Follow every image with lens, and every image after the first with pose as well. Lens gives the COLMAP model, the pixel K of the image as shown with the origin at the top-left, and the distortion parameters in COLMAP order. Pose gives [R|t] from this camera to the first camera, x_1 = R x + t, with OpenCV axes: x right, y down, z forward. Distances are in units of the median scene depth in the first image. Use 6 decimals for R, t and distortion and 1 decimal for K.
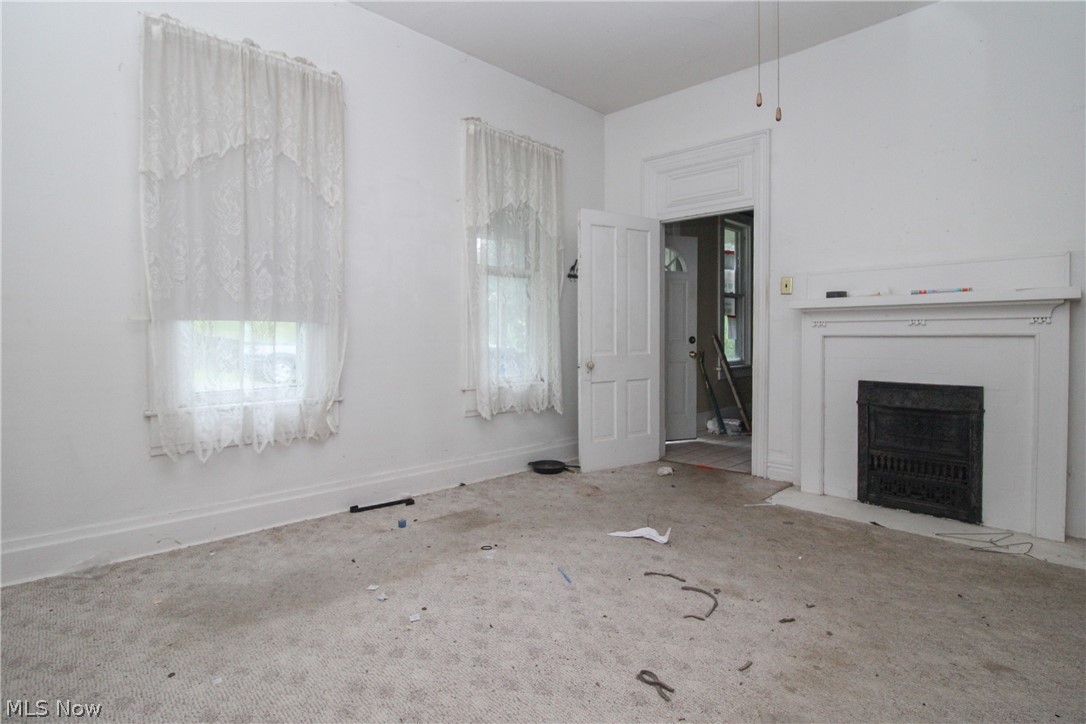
lens RADIAL K [[520.3, 0, 546.9], [0, 520.3, 340.7], [0, 0, 1]] dist [-0.014501, -0.002277]
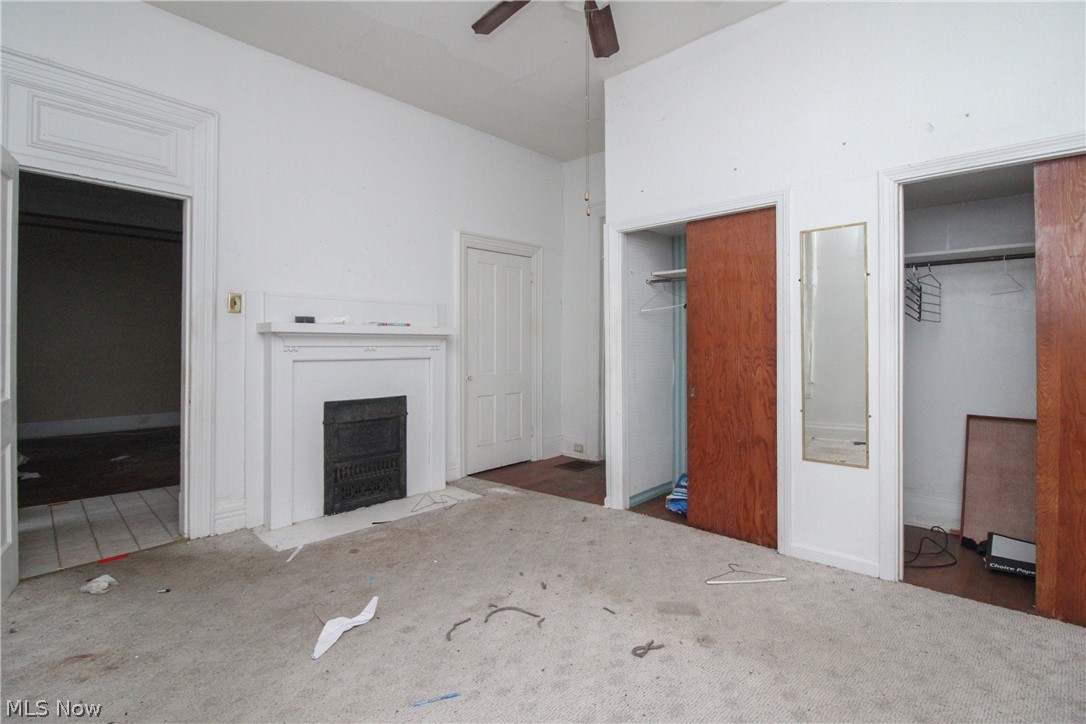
lens RADIAL K [[520.3, 0, 543.8], [0, 520.3, 341.7], [0, 0, 1]] dist [-0.014501, -0.002277]
pose [[-0.020051, 0.007082, 0.999774, -0.571792], [0.009268, 0.999933, -0.006897, -0.043375], [-0.999756, 0.009127, -0.020115, 0.689035]]
